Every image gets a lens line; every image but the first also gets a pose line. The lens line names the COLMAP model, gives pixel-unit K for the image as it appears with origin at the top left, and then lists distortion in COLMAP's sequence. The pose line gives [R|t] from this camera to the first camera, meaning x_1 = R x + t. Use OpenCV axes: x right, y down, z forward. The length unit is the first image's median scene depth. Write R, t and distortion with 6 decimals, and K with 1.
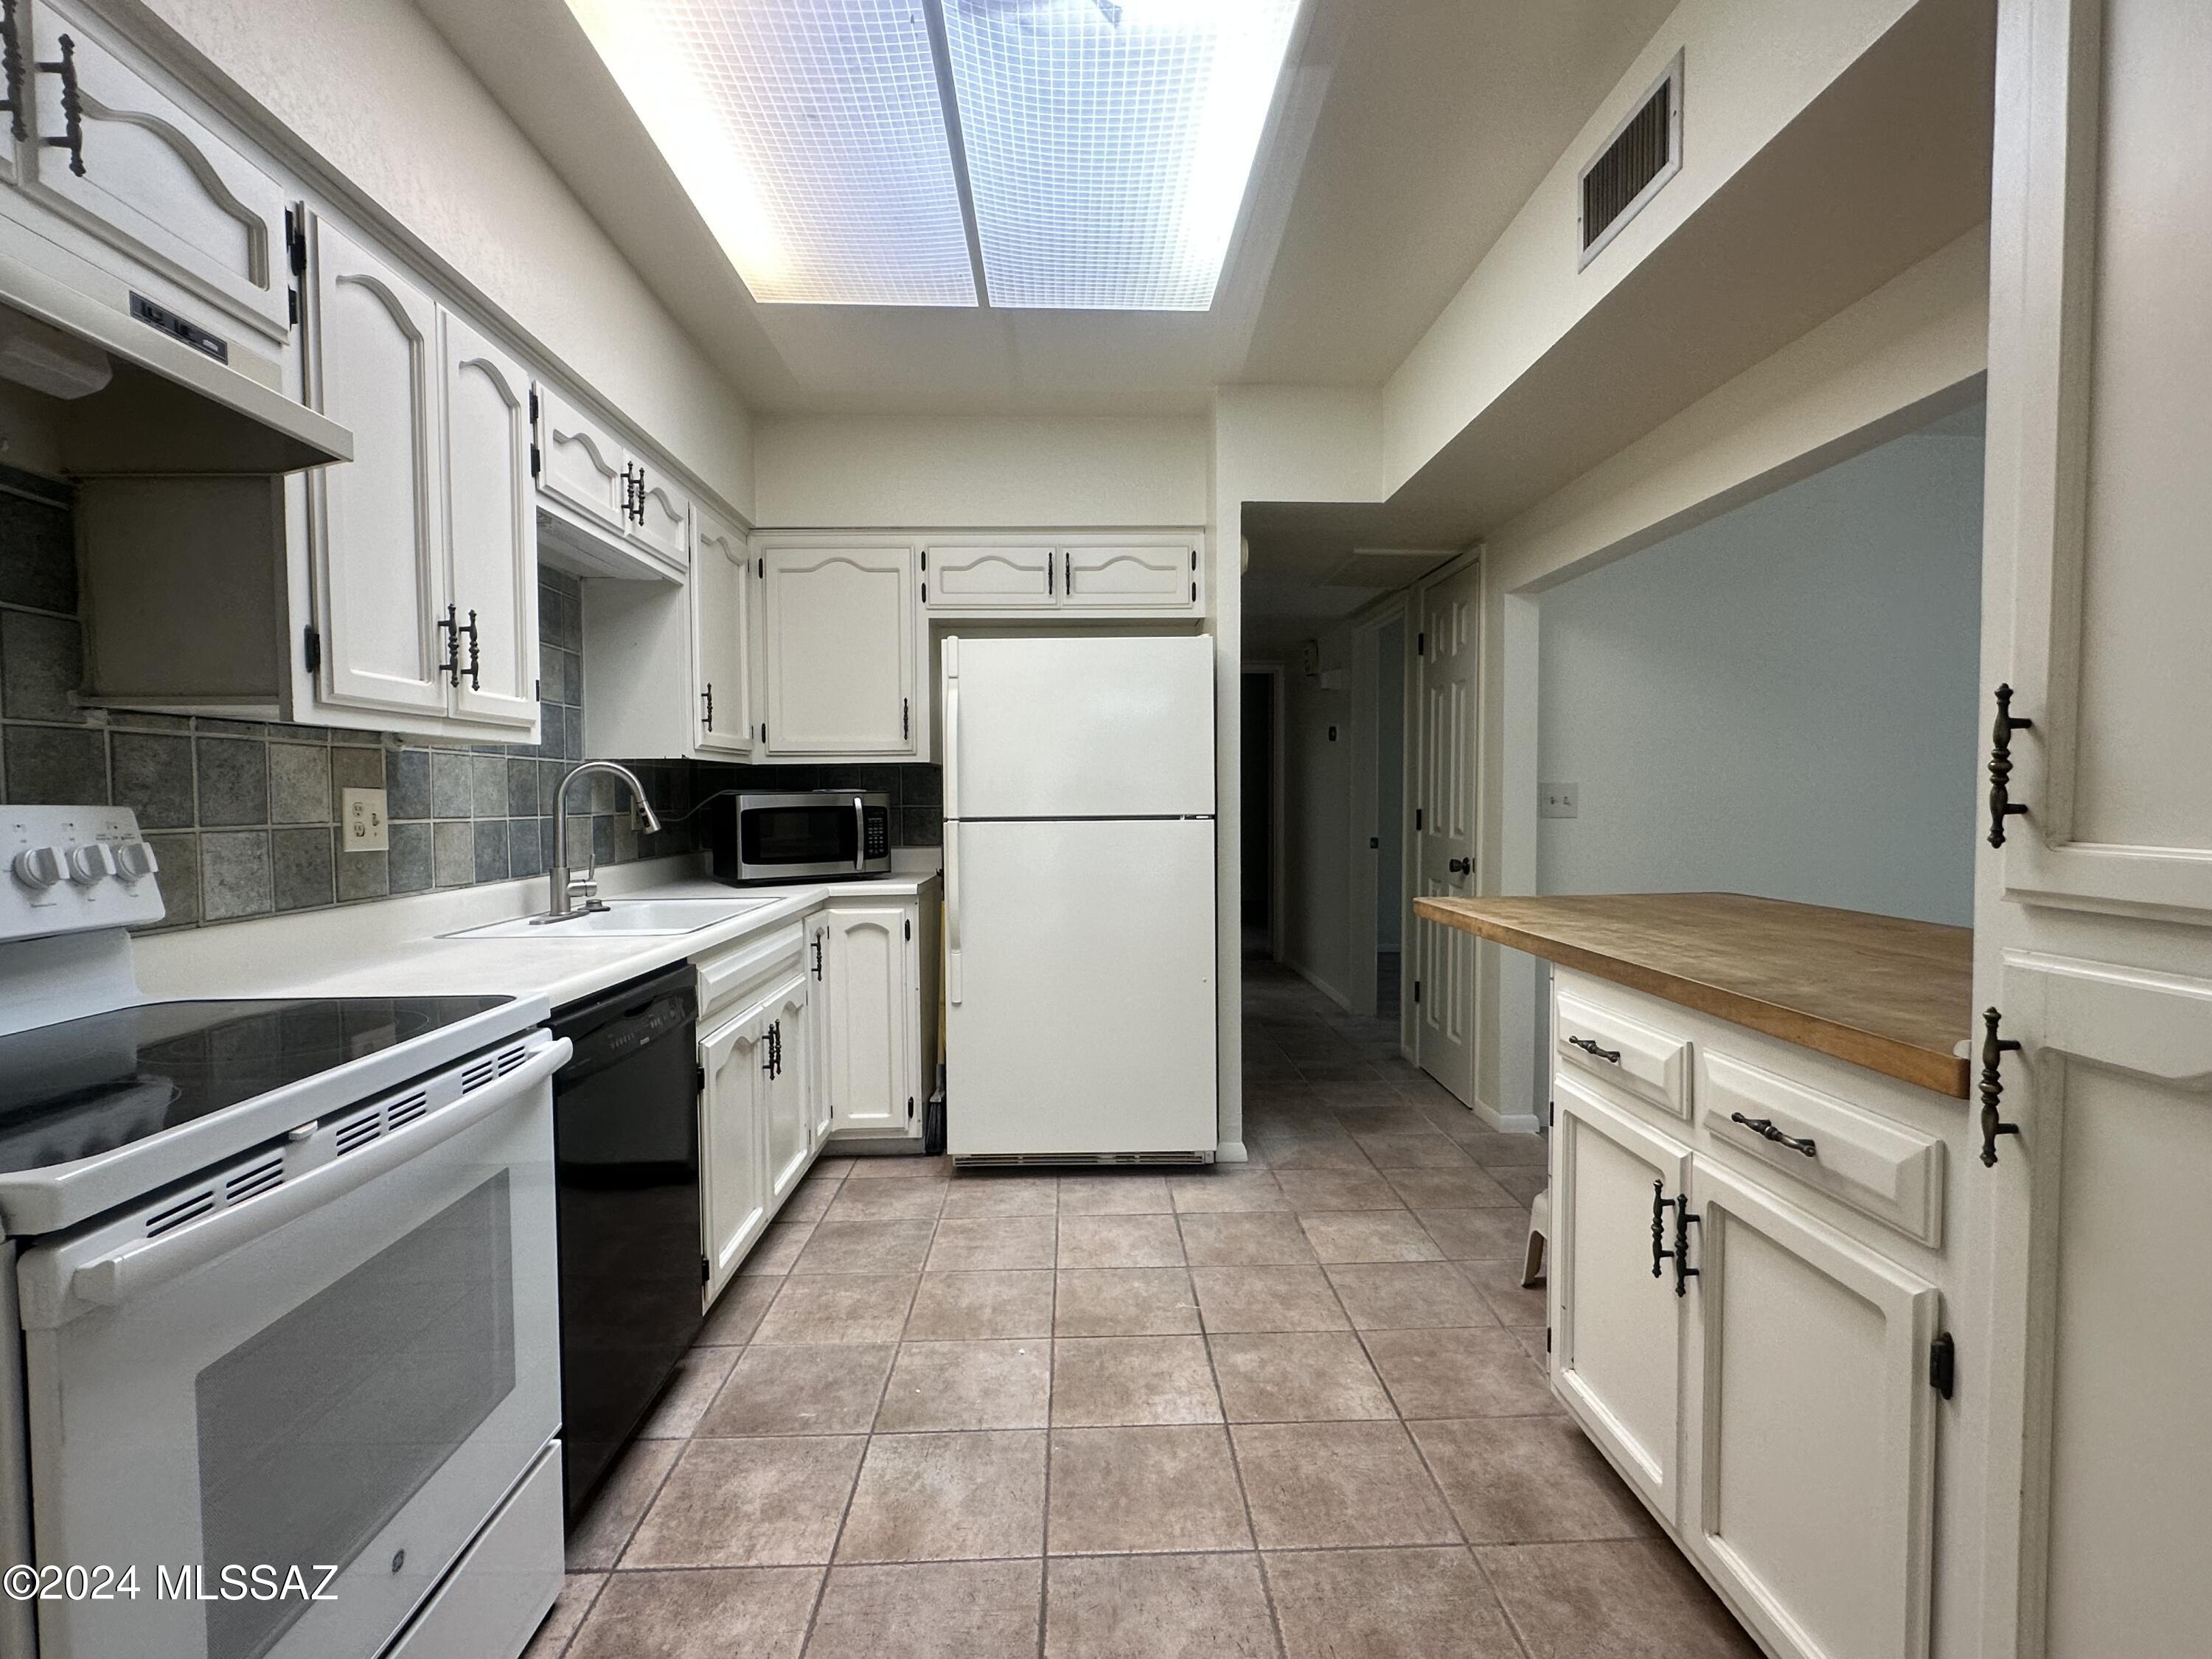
lens RADIAL K [[1049.7, 0, 1102.8], [0, 1049.7, 835.6], [0, 0, 1]] dist [-0.000713, -0.000219]
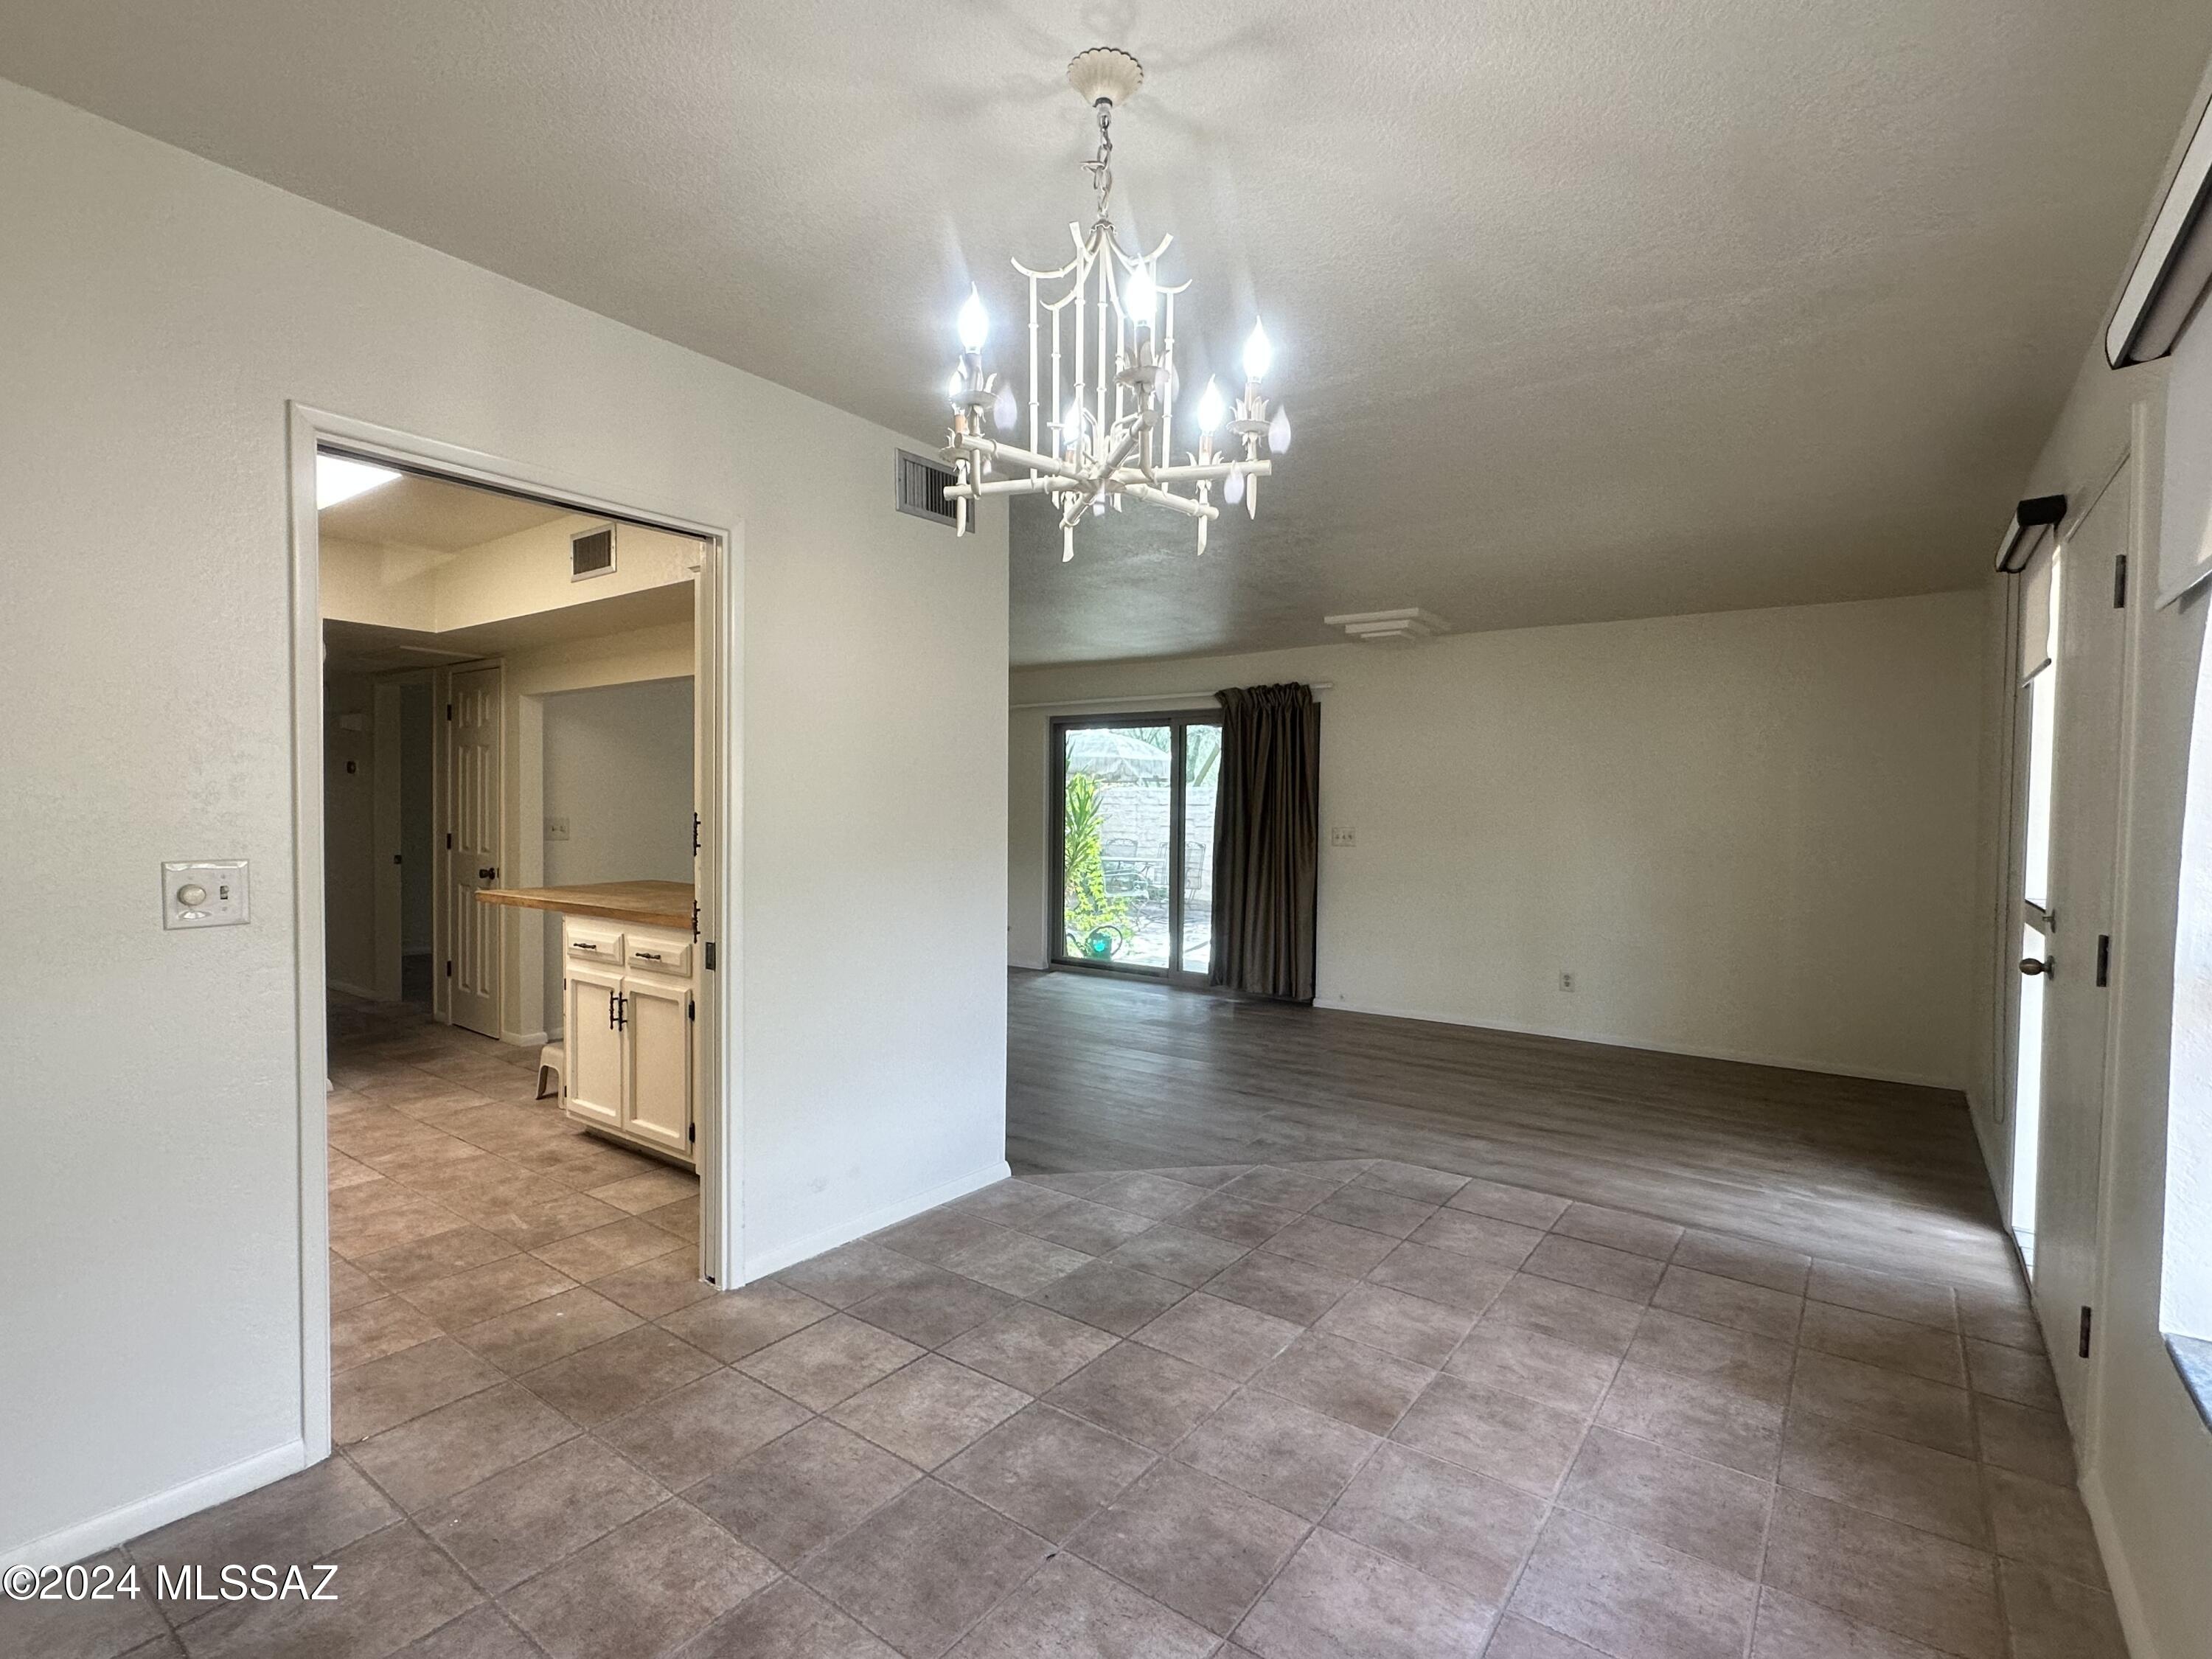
lens RADIAL K [[1049.7, 0, 1100.4], [0, 1049.7, 838.3], [0, 0, 1]] dist [-0.000713, -0.000219]
pose [[0.620052, -0.011892, 0.784470, -0.543556], [0.017147, 0.999852, 0.001604, -0.015495], [-0.784373, 0.012457, 0.620164, -1.130965]]
